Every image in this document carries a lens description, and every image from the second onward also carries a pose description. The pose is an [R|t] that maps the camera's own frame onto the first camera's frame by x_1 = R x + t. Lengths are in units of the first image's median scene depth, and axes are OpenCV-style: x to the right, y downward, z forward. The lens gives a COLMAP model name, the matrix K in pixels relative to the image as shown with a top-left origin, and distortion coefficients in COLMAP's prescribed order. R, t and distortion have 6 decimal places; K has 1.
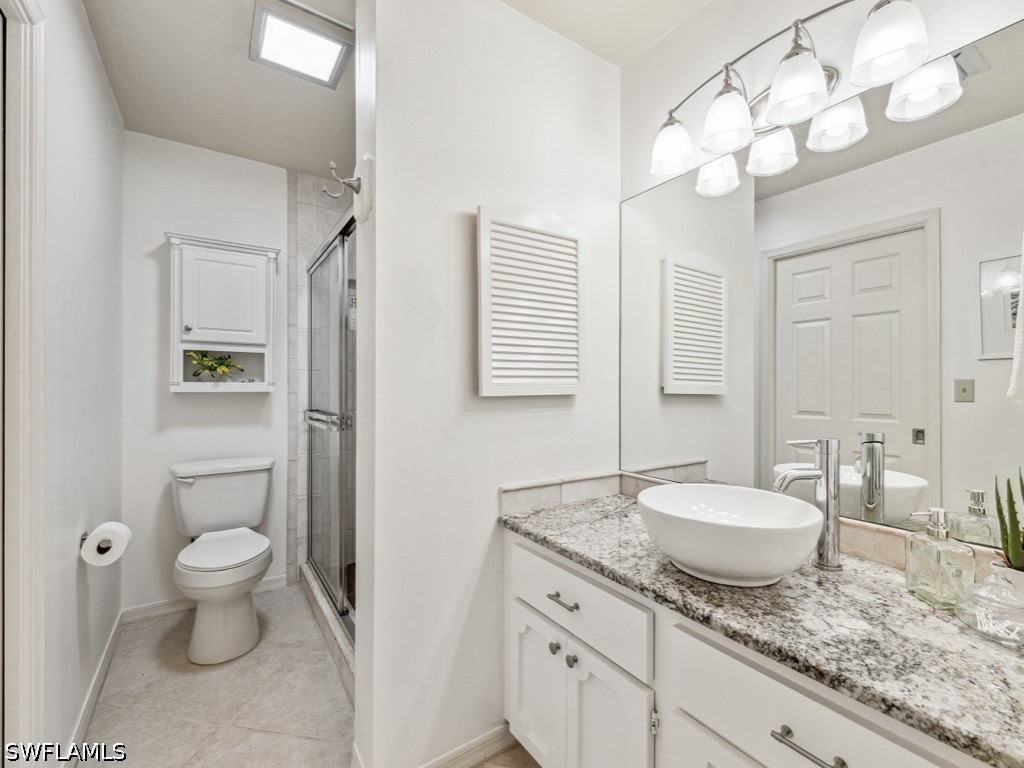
lens RADIAL K [[445.8, 0, 510.7], [0, 445.8, 383.8], [0, 0, 1]] dist [0.009253, -0.003364]
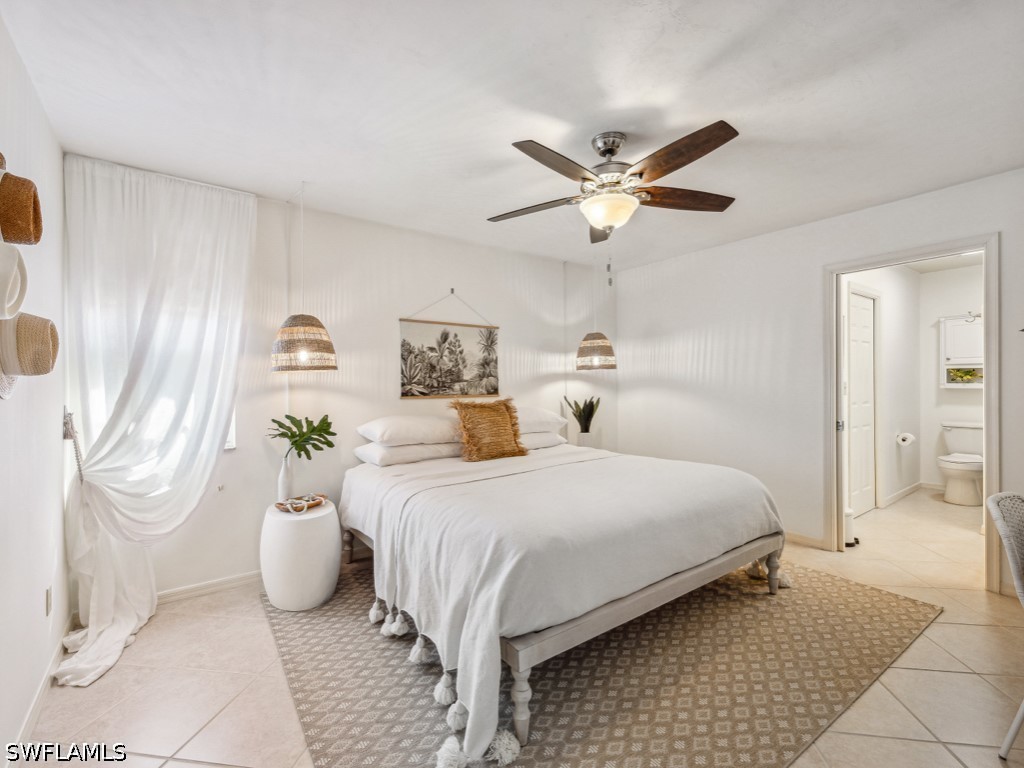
lens RADIAL K [[445.8, 0, 507.0], [0, 445.8, 380.2], [0, 0, 1]] dist [0.009253, -0.003364]
pose [[0.017033, -0.008162, -0.999822, 1.363585], [0.005032, 0.999955, -0.008077, -0.012529], [0.999842, -0.004894, 0.017073, -1.134924]]
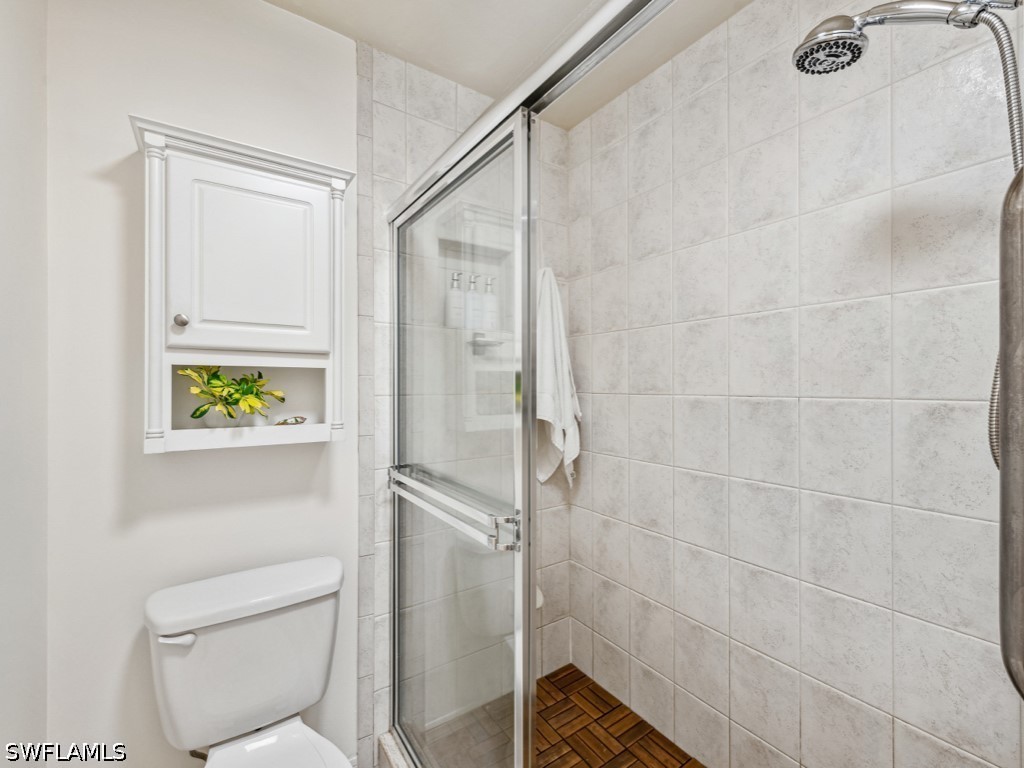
lens RADIAL K [[445.8, 0, 507.9], [0, 445.8, 382.9], [0, 0, 1]] dist [0.009253, -0.003364]
pose [[0.999994, -0.003134, 0.001389, -0.350876], [0.003134, 0.999995, 0.000665, -0.053755], [-0.001391, -0.000660, 0.999999, 0.490895]]
